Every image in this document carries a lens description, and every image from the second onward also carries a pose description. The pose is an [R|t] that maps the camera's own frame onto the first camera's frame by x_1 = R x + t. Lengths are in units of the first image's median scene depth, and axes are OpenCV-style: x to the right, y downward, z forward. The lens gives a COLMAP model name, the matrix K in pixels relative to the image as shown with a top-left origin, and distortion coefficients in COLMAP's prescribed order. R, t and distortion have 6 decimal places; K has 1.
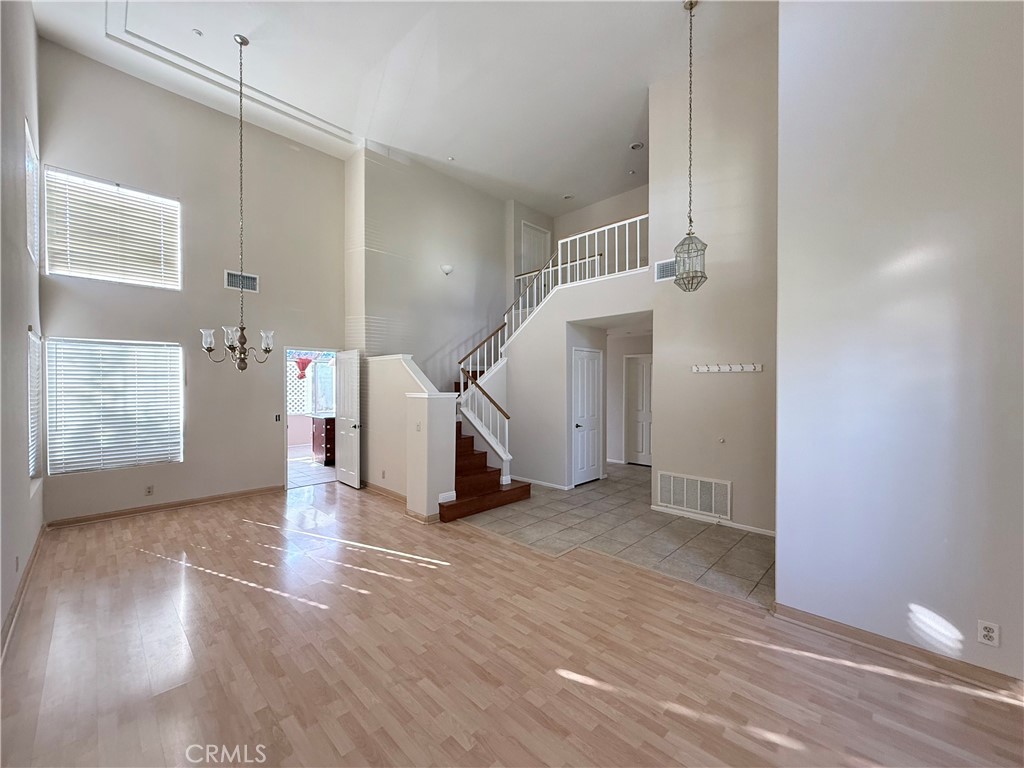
lens RADIAL K [[408.0, 0, 510.9], [0, 408.0, 386.3], [0, 0, 1]] dist [-0.000423, 0.000172]
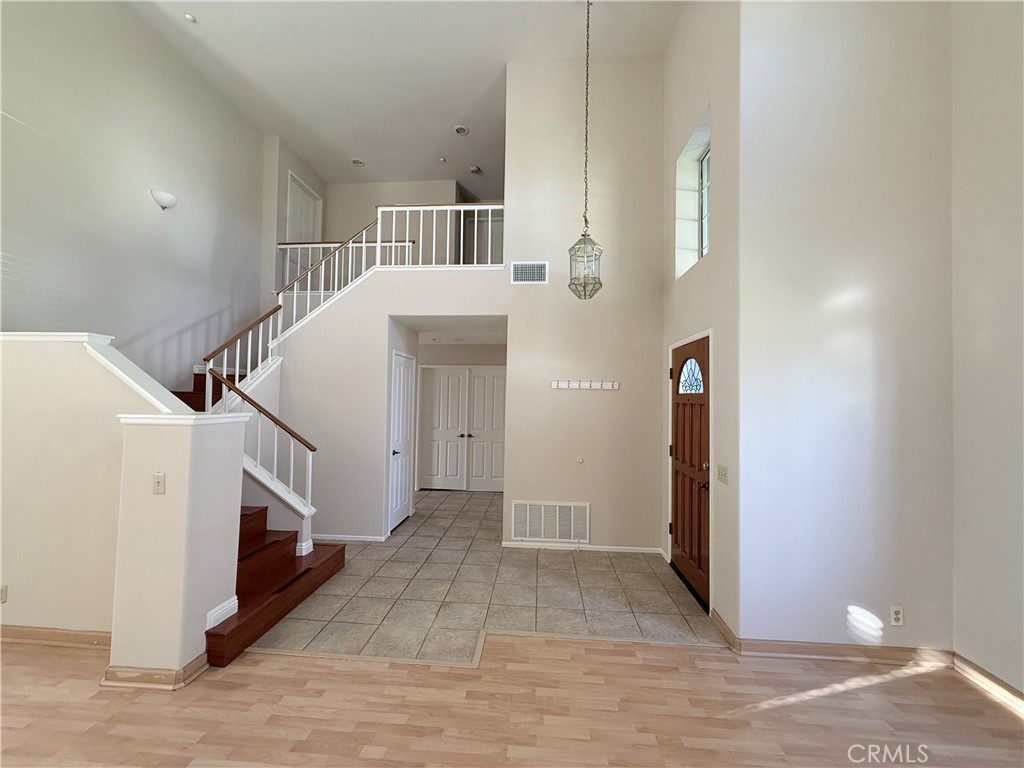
lens RADIAL K [[408.0, 0, 510.9], [0, 408.0, 386.3], [0, 0, 1]] dist [-0.000423, 0.000172]
pose [[0.767559, 0.030259, 0.640263, -0.219977], [-0.011544, 0.999376, -0.033392, -0.006538], [-0.640874, 0.018239, 0.767429, 0.360842]]
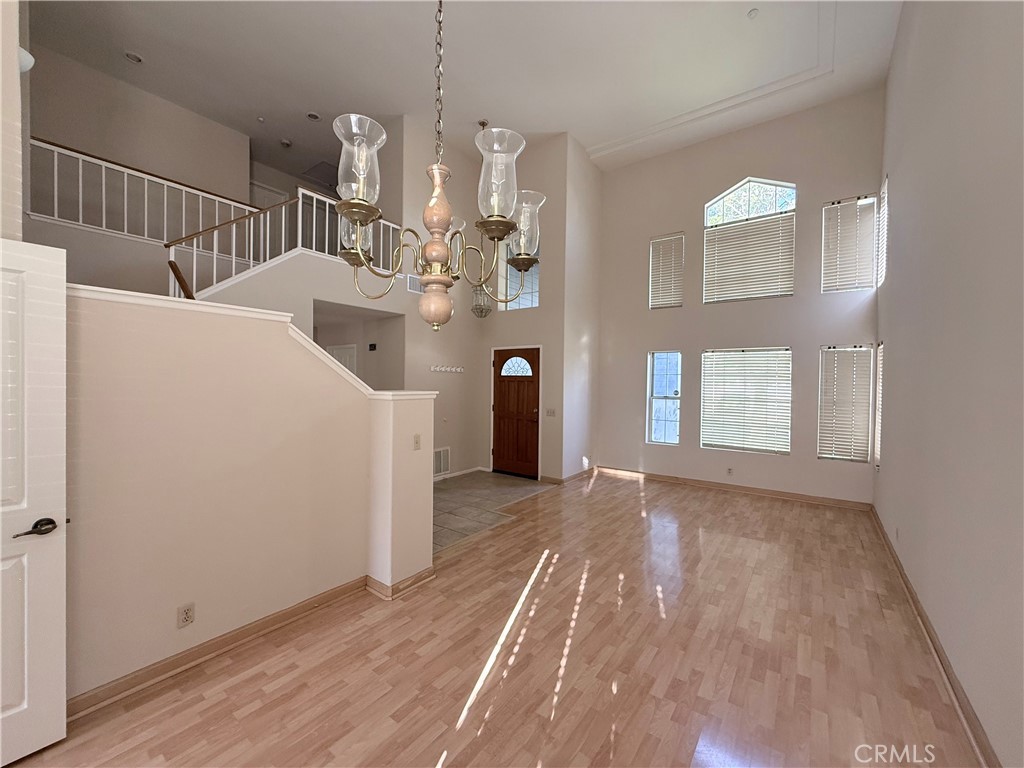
lens RADIAL K [[405.2, 0, 509.3], [0, 405.2, 386.4], [0, 0, 1]] dist [-0.000080, 0.000065]
pose [[-0.126777, -0.012863, 0.991848, -0.894828], [-0.005224, 0.999911, 0.012300, -0.001841], [-0.991917, -0.003622, -0.126833, 0.935704]]
